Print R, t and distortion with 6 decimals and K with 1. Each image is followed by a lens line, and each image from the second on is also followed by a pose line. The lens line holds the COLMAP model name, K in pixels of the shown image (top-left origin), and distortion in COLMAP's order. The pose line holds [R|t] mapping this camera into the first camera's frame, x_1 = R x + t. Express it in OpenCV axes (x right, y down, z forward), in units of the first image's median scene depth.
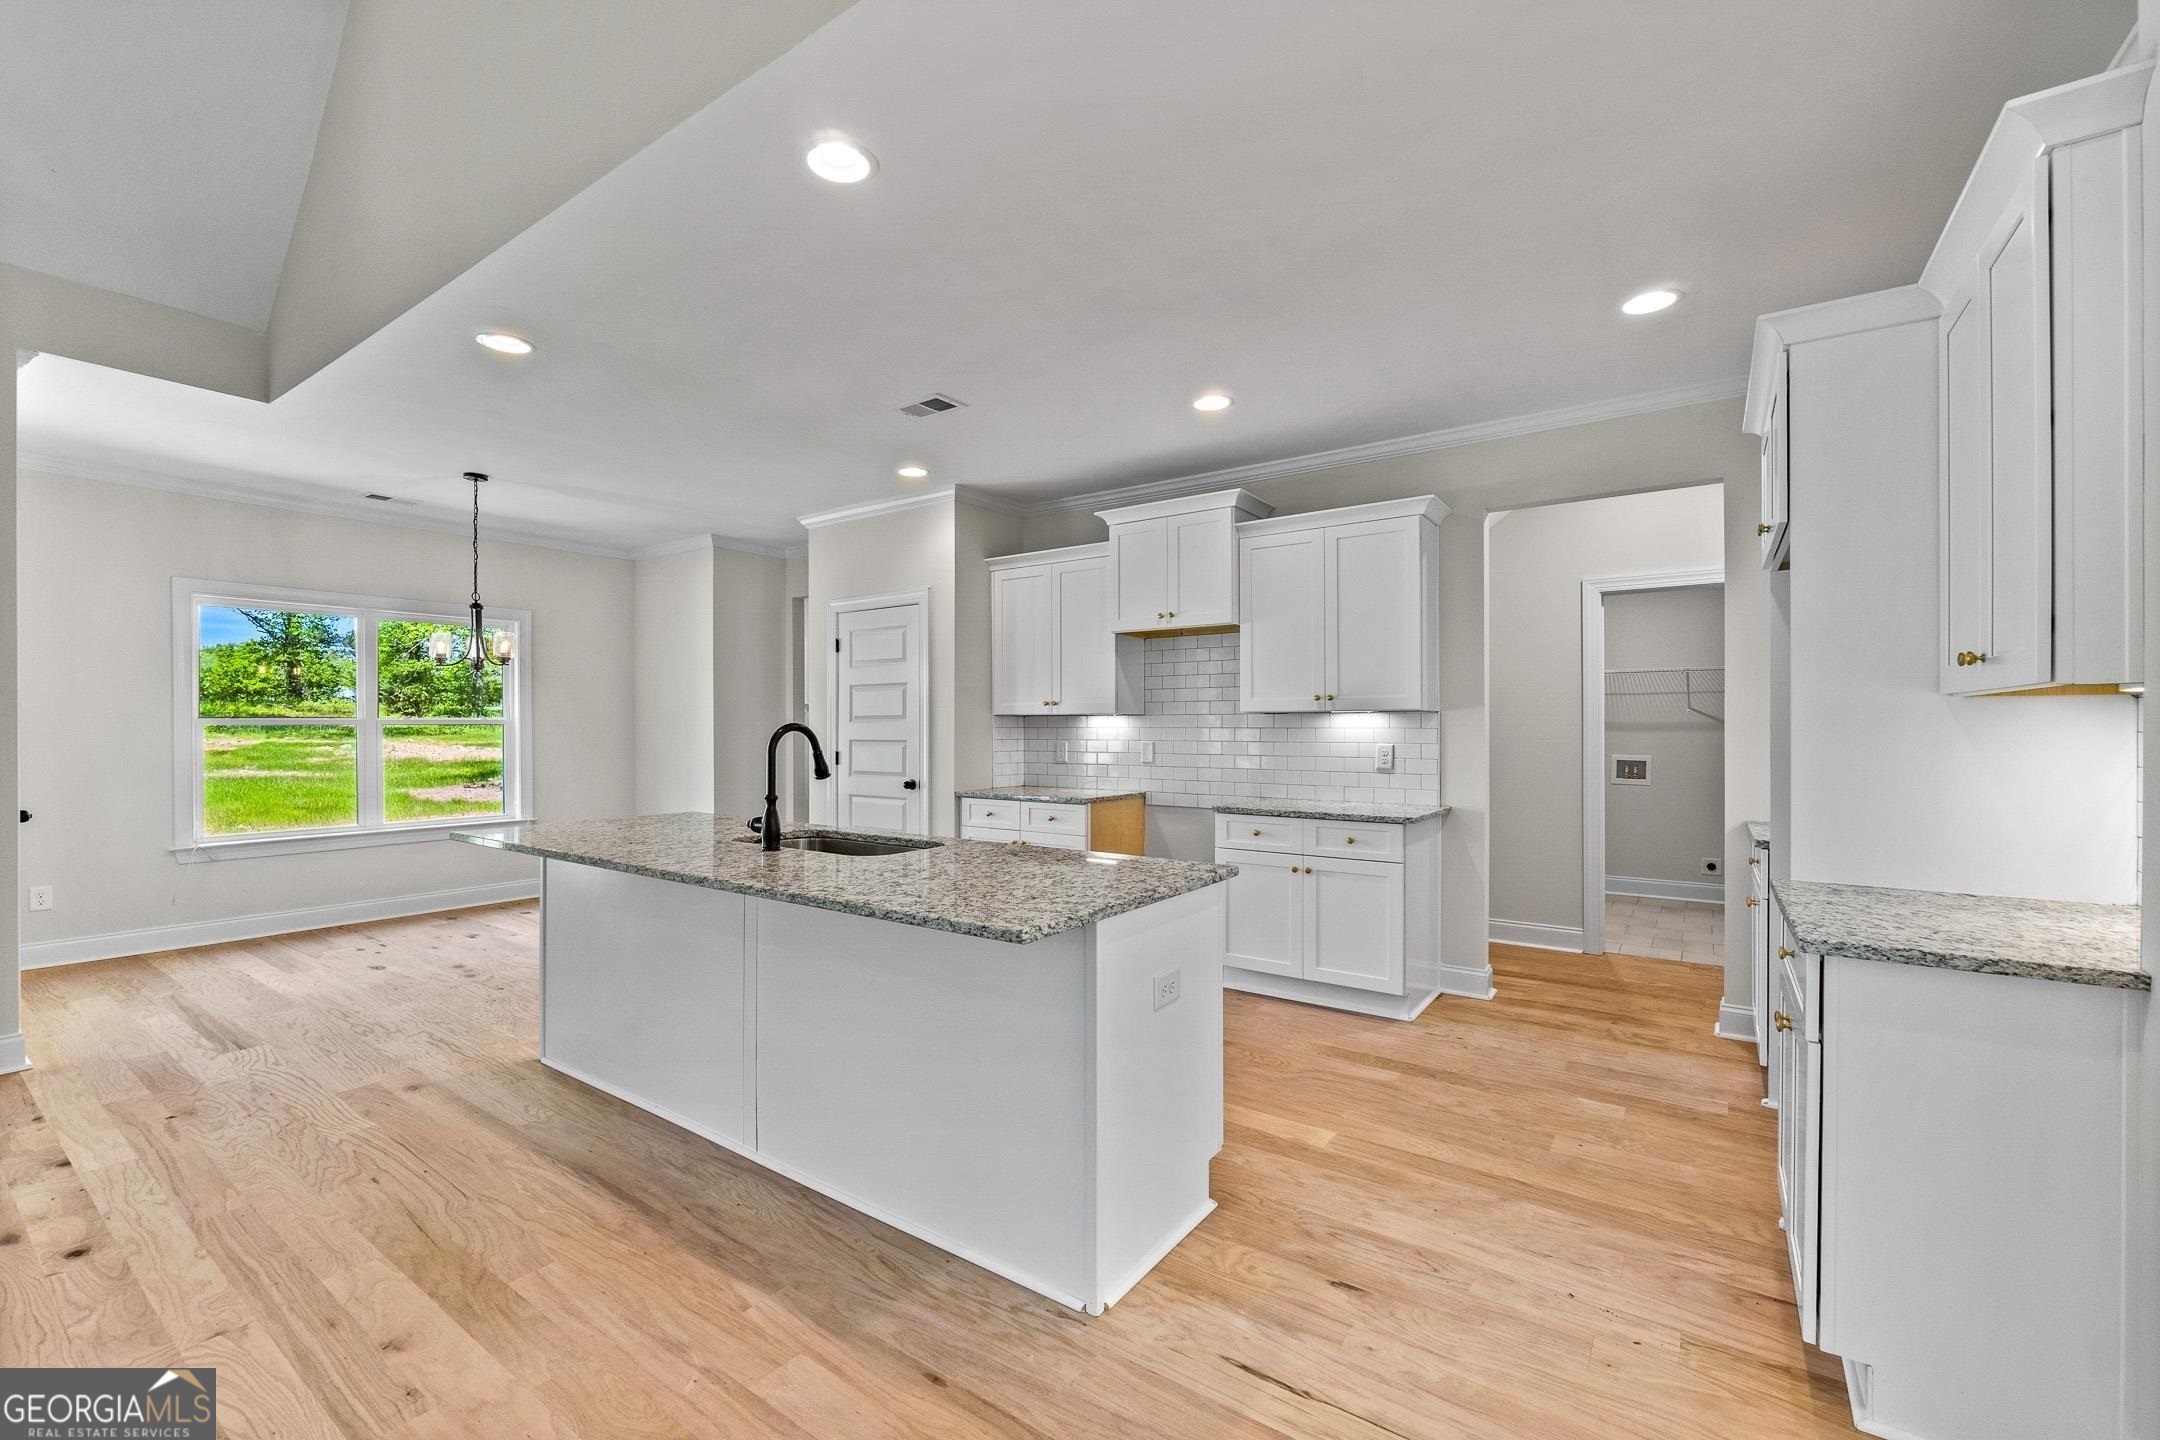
lens RADIAL K [[904.5, 0, 1067.1], [0, 904.5, 726.0], [0, 0, 1]] dist [-0.008258, -0.000261]
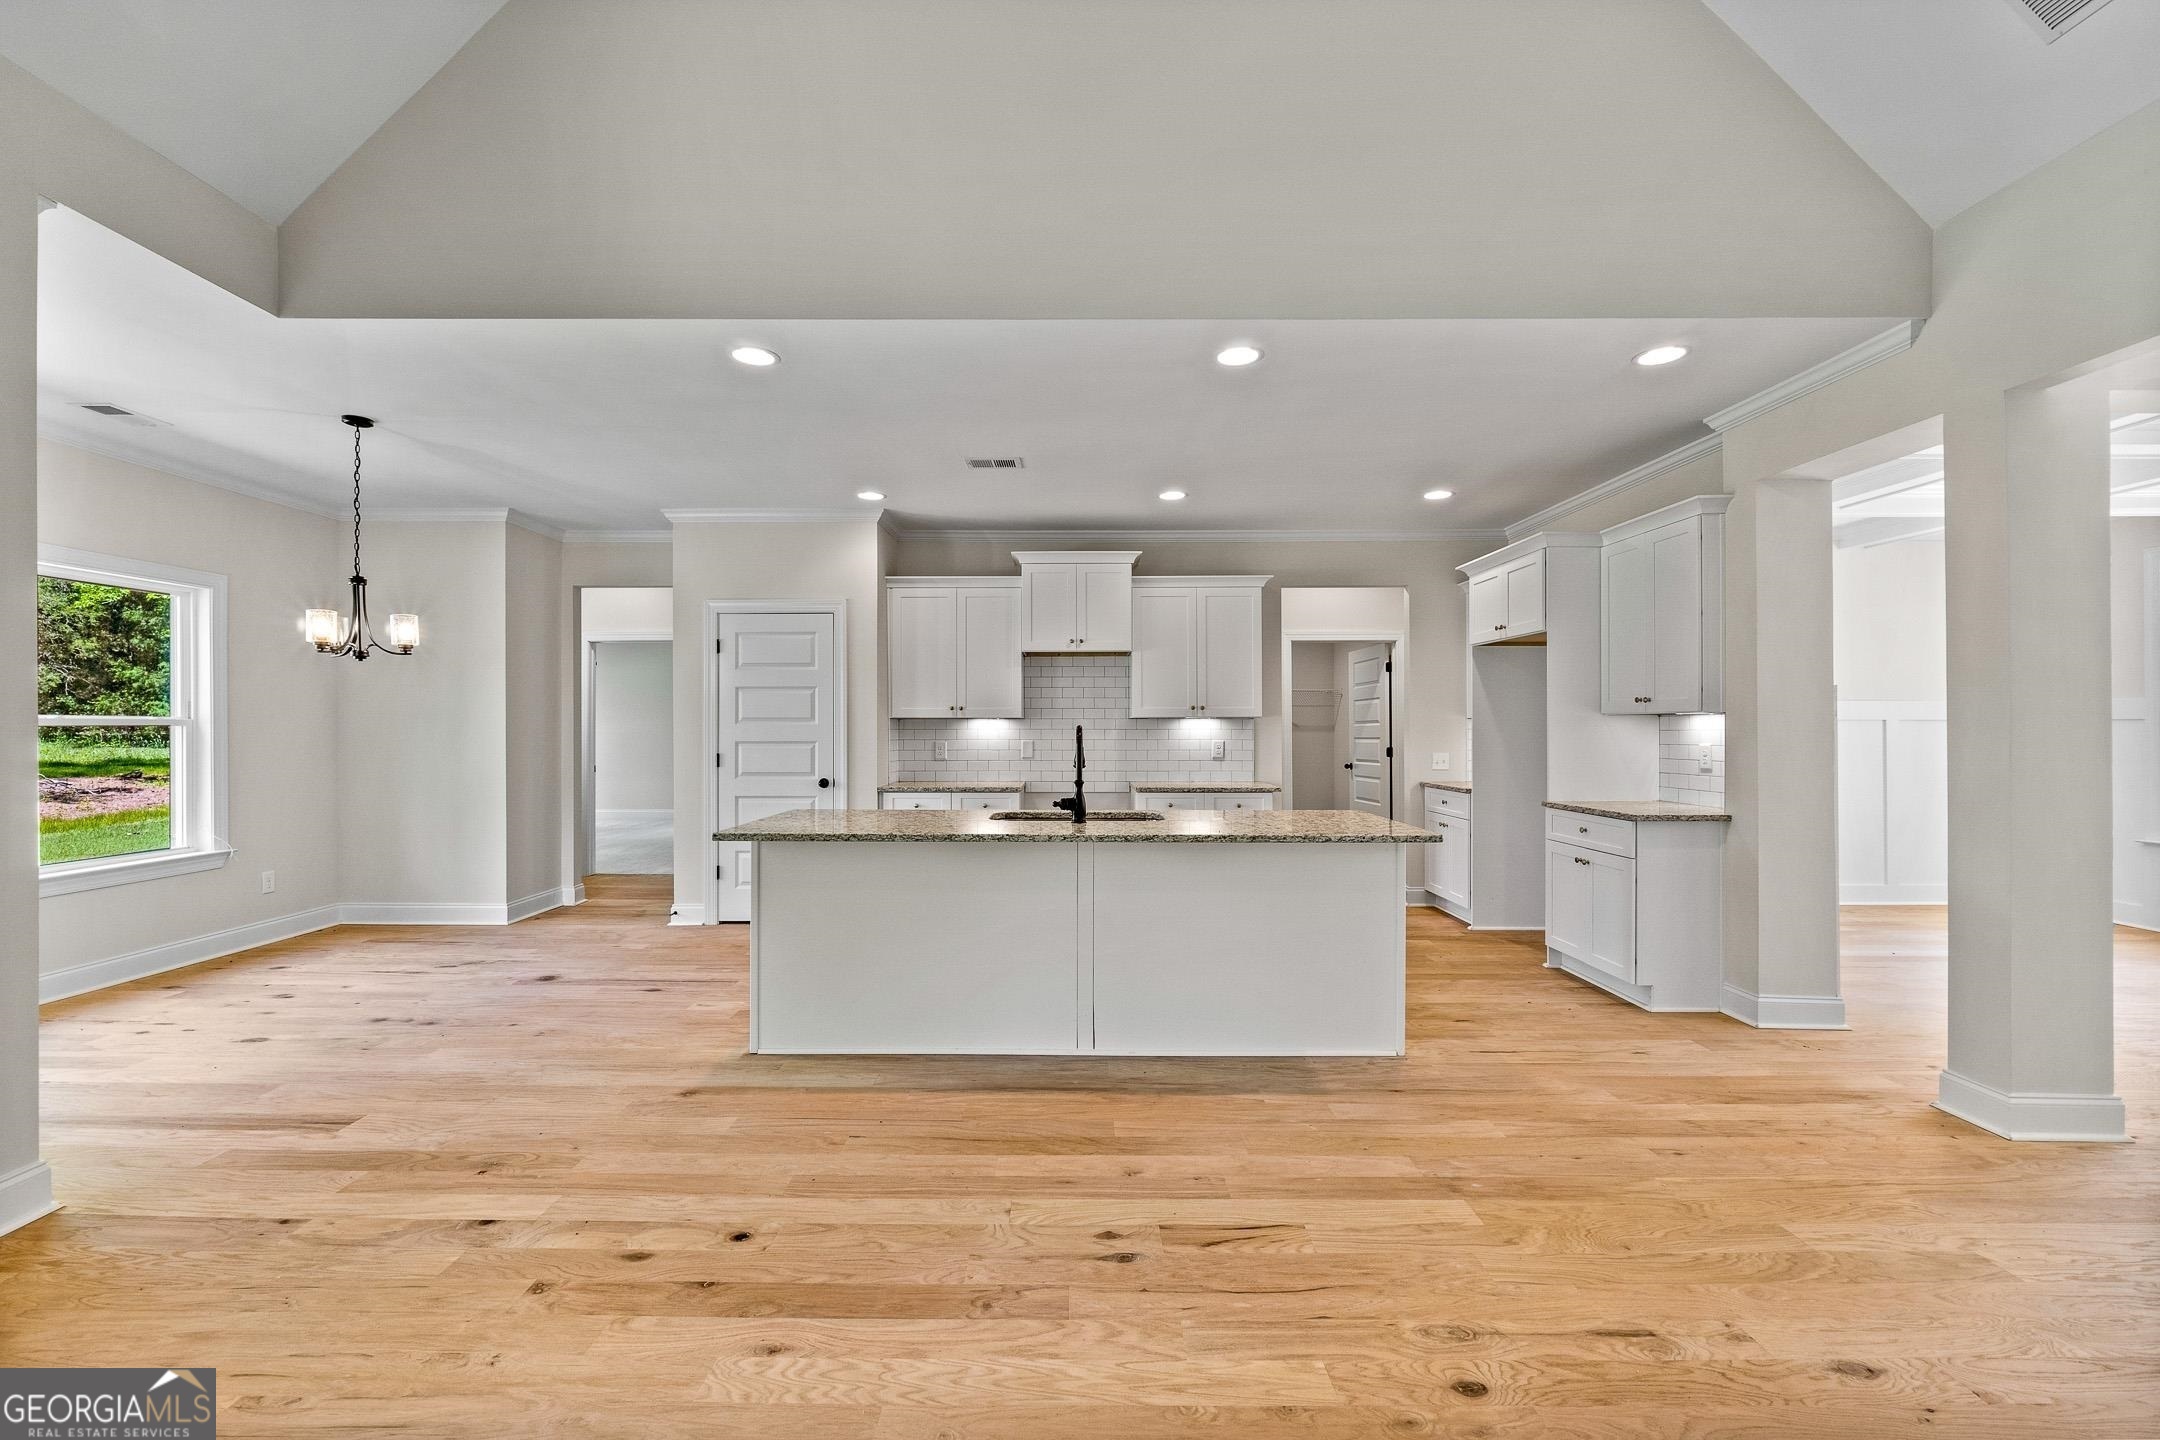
lens RADIAL K [[904.5, 0, 1067.1], [0, 904.5, 726.0], [0, 0, 1]] dist [-0.008258, -0.000261]
pose [[0.815831, 0.001252, 0.578290, -0.867491], [-0.000236, 0.999998, -0.001833, -0.000263], [-0.578291, 0.001359, 0.815829, -0.046359]]
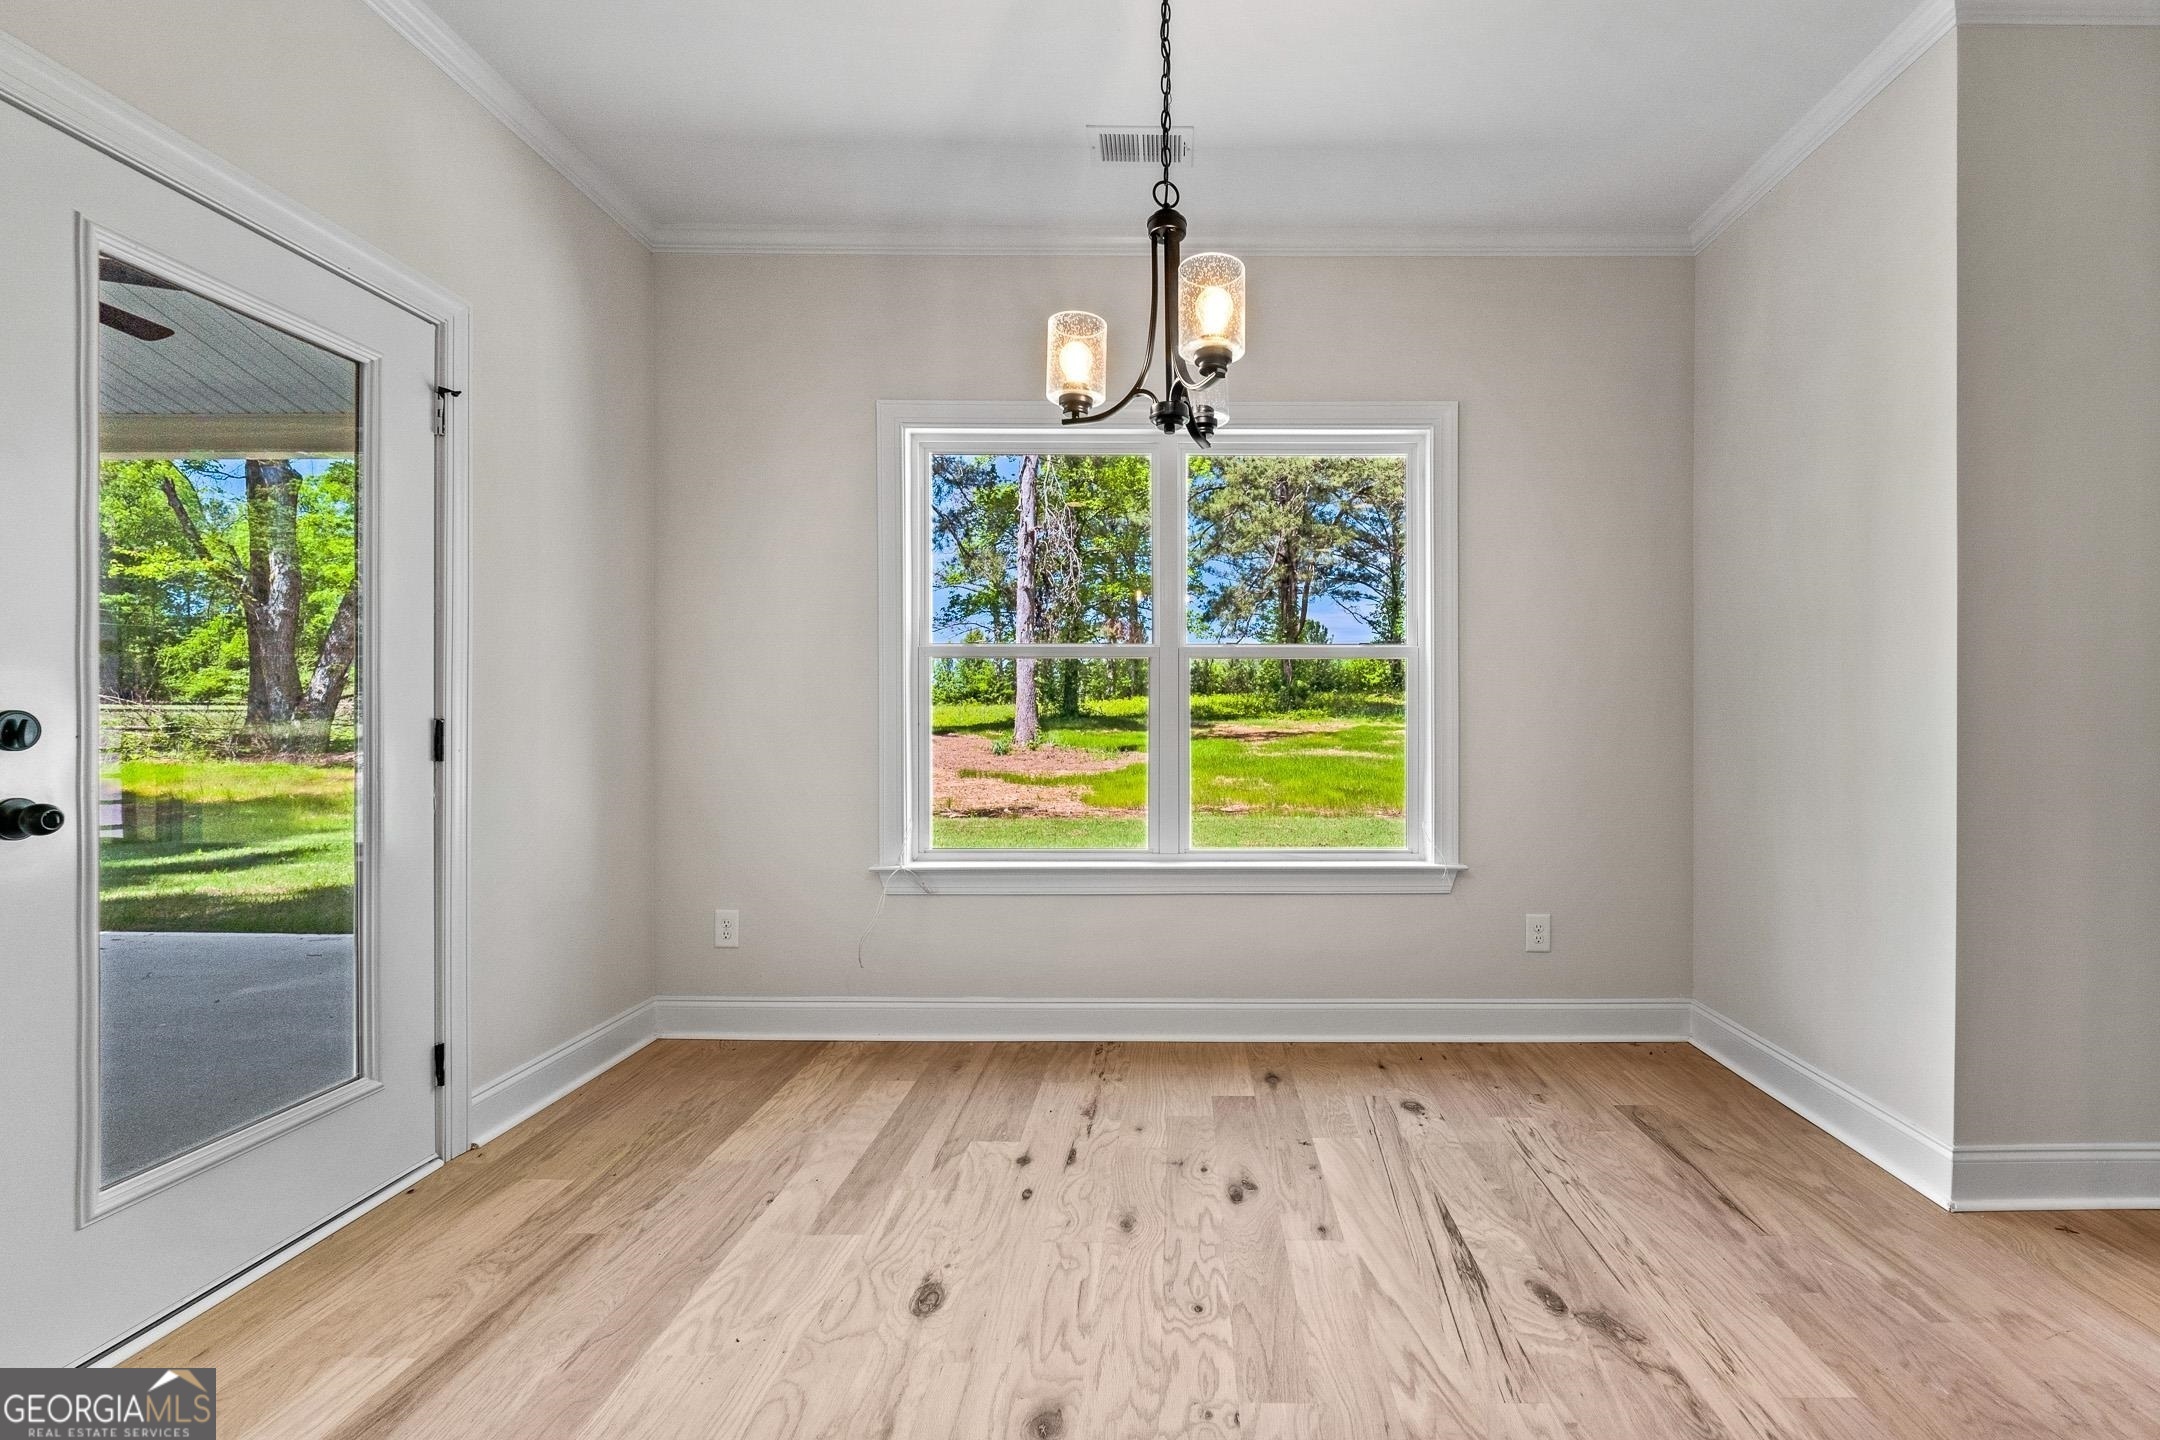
lens RADIAL K [[950.9, 0, 1184.7], [0, 950.9, 718.5], [0, 0, 1]] dist [-0.002476, -0.000020]
pose [[0.586609, 0.003314, -0.809864, -0.548721], [-0.001705, 0.999994, 0.002857, 0.054169], [0.809869, -0.000295, 0.586611, 1.168202]]
